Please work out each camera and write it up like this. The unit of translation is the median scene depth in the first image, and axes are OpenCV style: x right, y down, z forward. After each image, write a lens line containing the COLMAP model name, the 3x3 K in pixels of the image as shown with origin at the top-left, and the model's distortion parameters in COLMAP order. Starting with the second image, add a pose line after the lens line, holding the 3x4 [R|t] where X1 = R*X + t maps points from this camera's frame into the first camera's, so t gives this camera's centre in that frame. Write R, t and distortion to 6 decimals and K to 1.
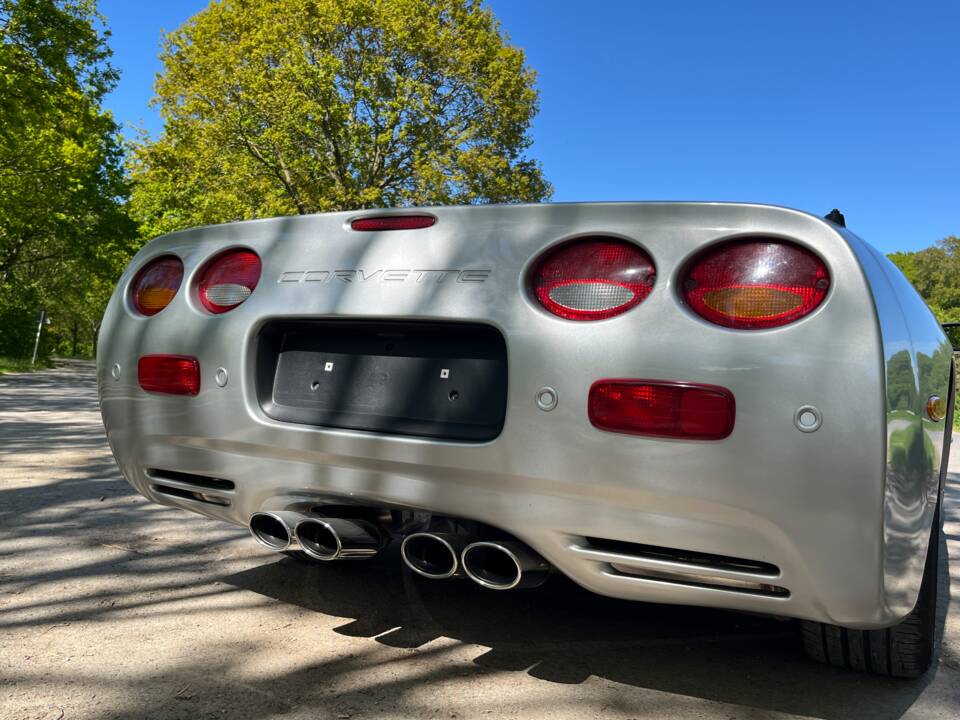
lens RADIAL K [[774.4, 0, 480.0], [0, 774.4, 360.0], [0, 0, 1]] dist [0.050423, -0.008543]
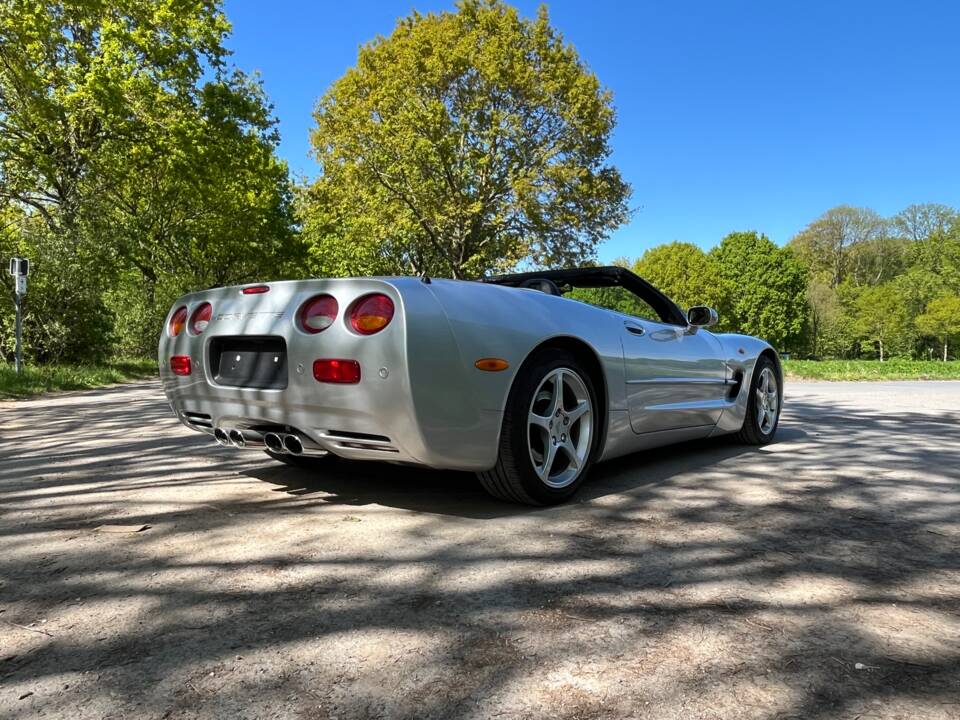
lens RADIAL K [[651.5, 0, 480.0], [0, 651.5, 360.0], [0, 0, 1]] dist [-0.001363, -0.001122]
pose [[0.984281, -0.045126, -0.170749, 0.032231], [0.050400, 0.998373, 0.026683, -0.000042], [0.169267, -0.034869, 0.984953, -0.027149]]
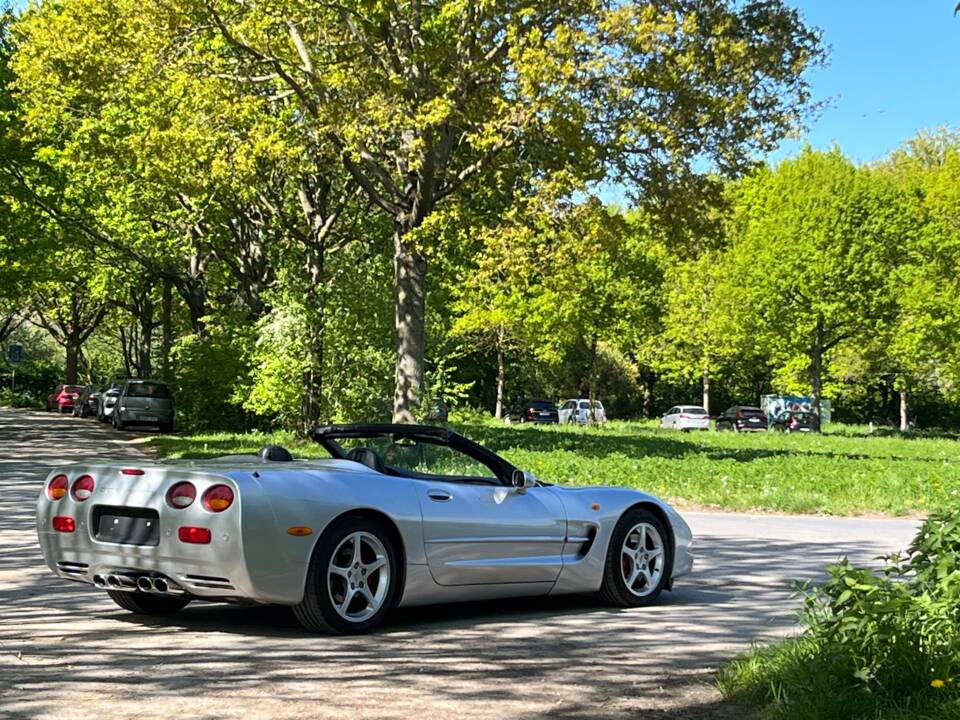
lens RADIAL K [[1780.9, 0, 430.8], [0, 1780.9, 363.0], [0, 0, 1]] dist [0.172580, -0.383916]
pose [[0.979153, -0.041395, -0.198859, 0.095113], [0.038956, 0.999110, -0.016163, -0.017702], [0.199351, 0.008079, 0.979895, -0.218698]]
